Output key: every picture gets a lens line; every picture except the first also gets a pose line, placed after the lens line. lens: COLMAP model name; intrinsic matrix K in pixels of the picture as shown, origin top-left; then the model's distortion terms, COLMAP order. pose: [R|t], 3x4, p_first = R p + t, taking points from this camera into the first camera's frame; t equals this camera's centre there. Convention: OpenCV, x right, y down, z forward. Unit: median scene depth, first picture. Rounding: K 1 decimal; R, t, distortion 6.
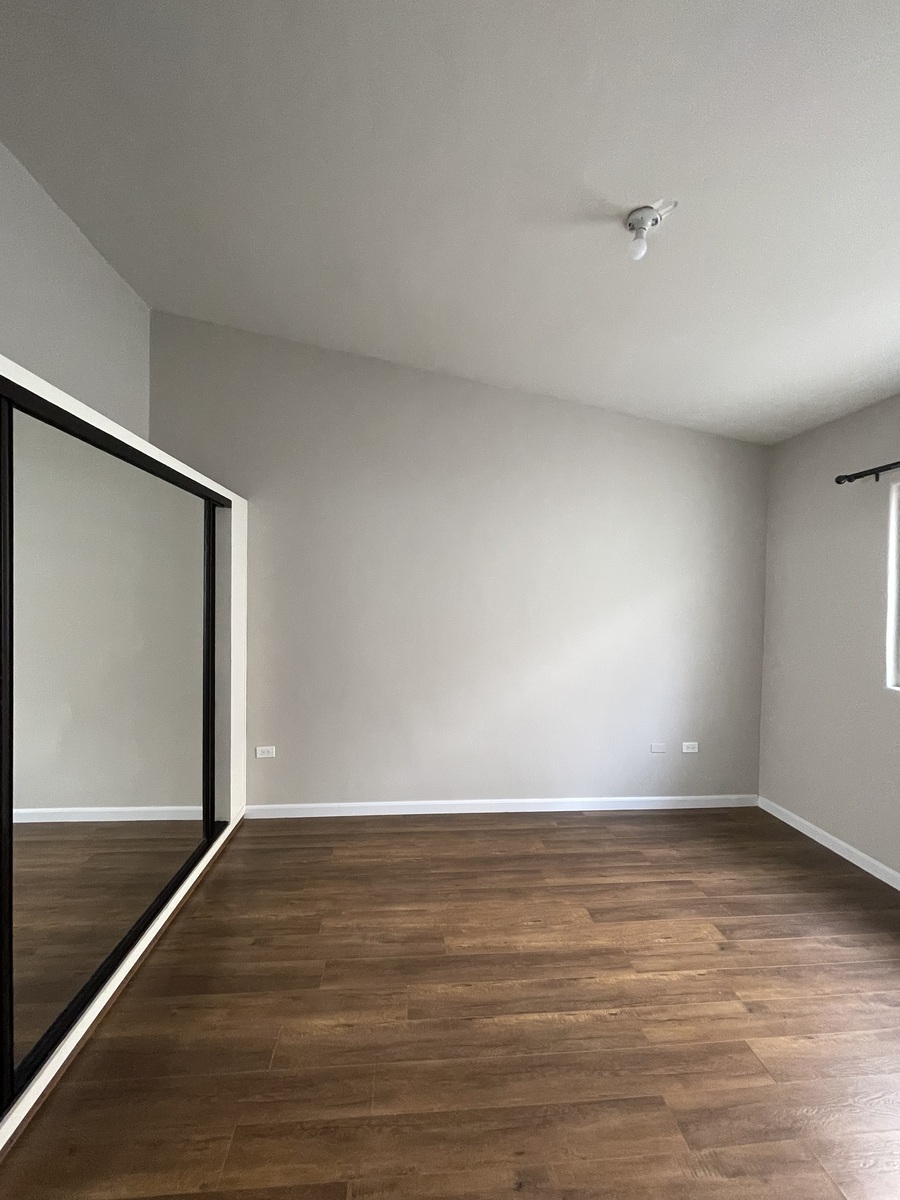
lens RADIAL K [[493.0, 0, 428.1], [0, 493.0, 600.2], [0, 0, 1]] dist [-0.003546, 0.001891]
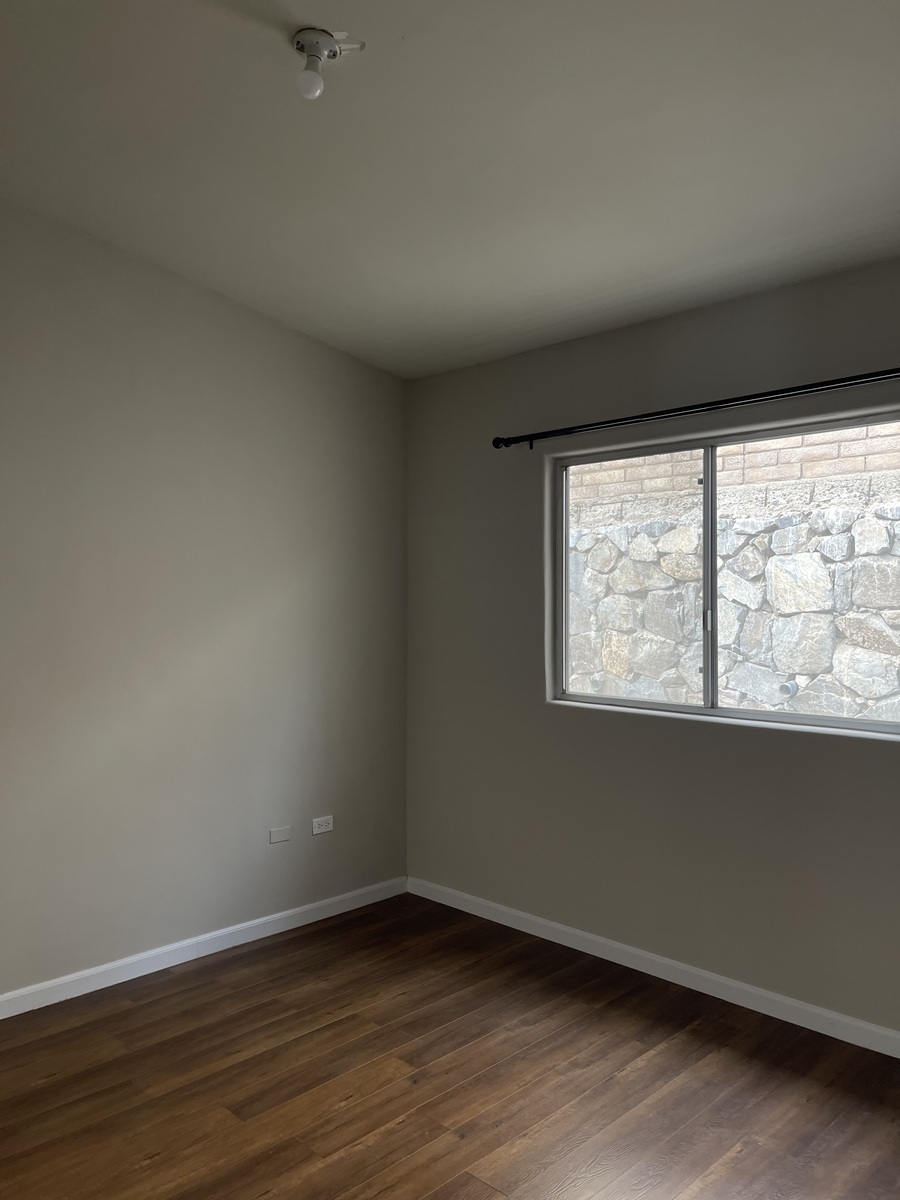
lens RADIAL K [[894.2, 0, 462.0], [0, 894.2, 601.3], [0, 0, 1]] dist [0.061384, -0.080700]
pose [[0.759581, -0.018522, 0.650149, -0.183424], [0.016074, 0.999824, 0.009705, -0.012819], [-0.650214, 0.003078, 0.759744, -0.056234]]
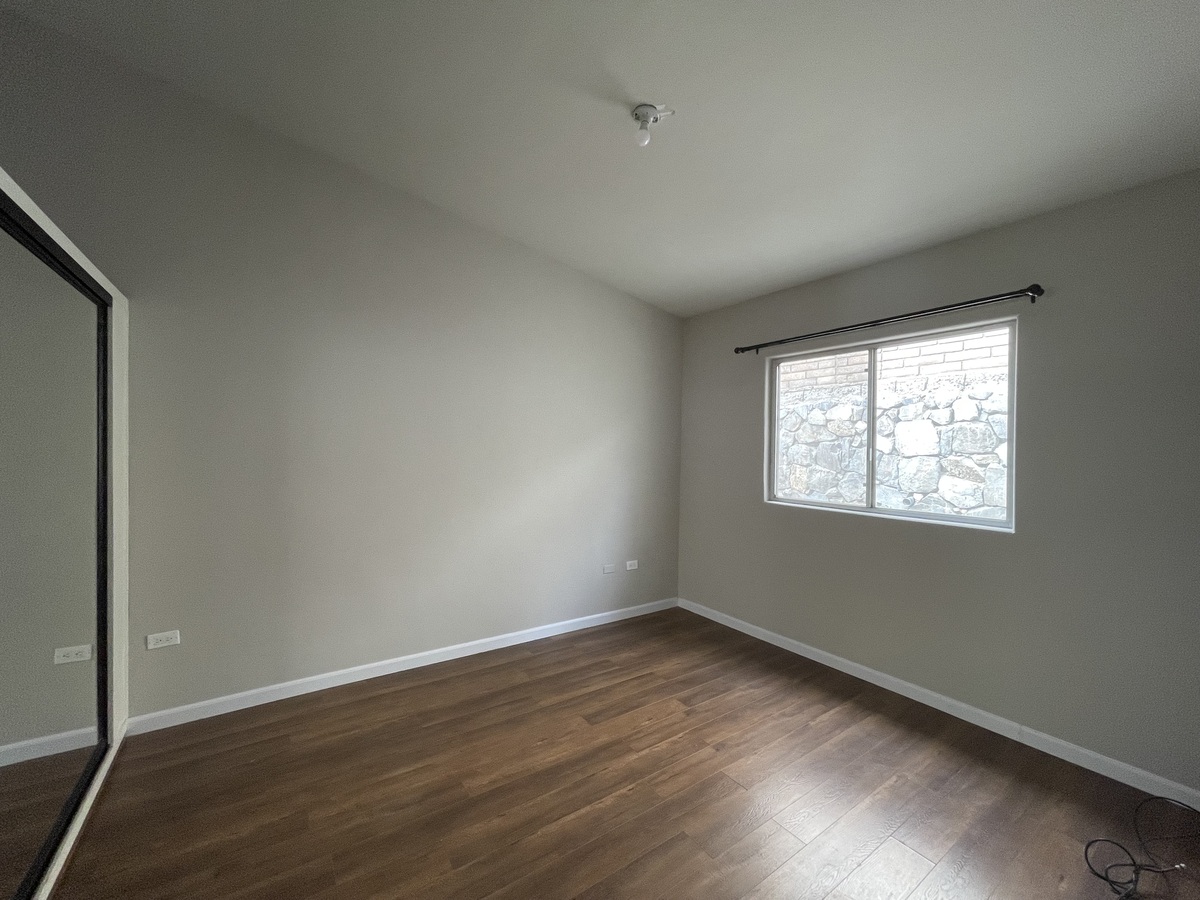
lens RADIAL K [[493.0, 0, 620.1], [0, 493.0, 446.9], [0, 0, 1]] dist [-0.003546, 0.001891]
pose [[0.859437, -0.001973, 0.511237, -0.174718], [-0.002531, 0.999964, 0.008115, 0.011413], [-0.511235, -0.008268, 0.859401, 0.008553]]
